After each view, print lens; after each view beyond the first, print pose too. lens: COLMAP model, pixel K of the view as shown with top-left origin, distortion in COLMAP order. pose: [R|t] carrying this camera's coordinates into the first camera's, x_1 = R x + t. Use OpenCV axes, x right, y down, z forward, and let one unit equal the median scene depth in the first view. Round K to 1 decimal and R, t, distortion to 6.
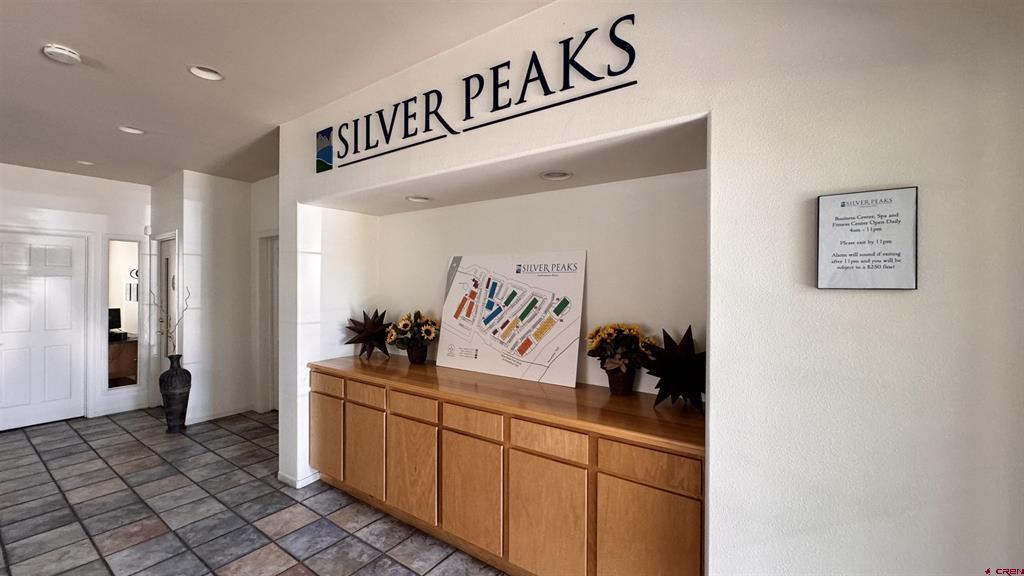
lens RADIAL K [[409.4, 0, 513.4], [0, 409.4, 286.7], [0, 0, 1]] dist [-0.001125, -0.000152]
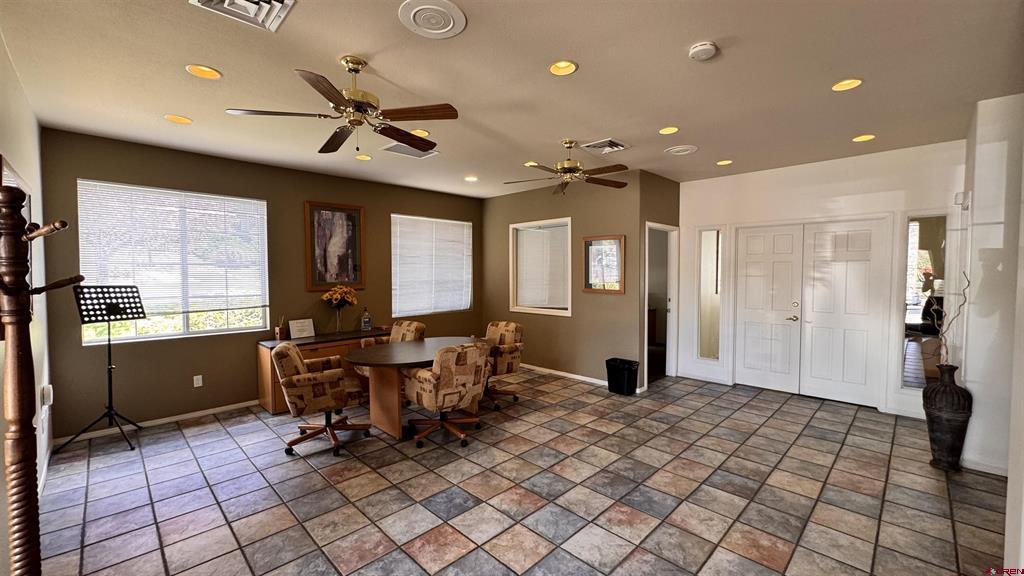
lens RADIAL K [[409.4, 0, 513.2], [0, 409.4, 283.5], [0, 0, 1]] dist [-0.001125, -0.000152]
pose [[-0.166122, 0.030037, -0.985648, 0.023245], [-0.000617, 0.999533, 0.030564, -0.001410], [0.986105, 0.005686, -0.166026, 0.424191]]
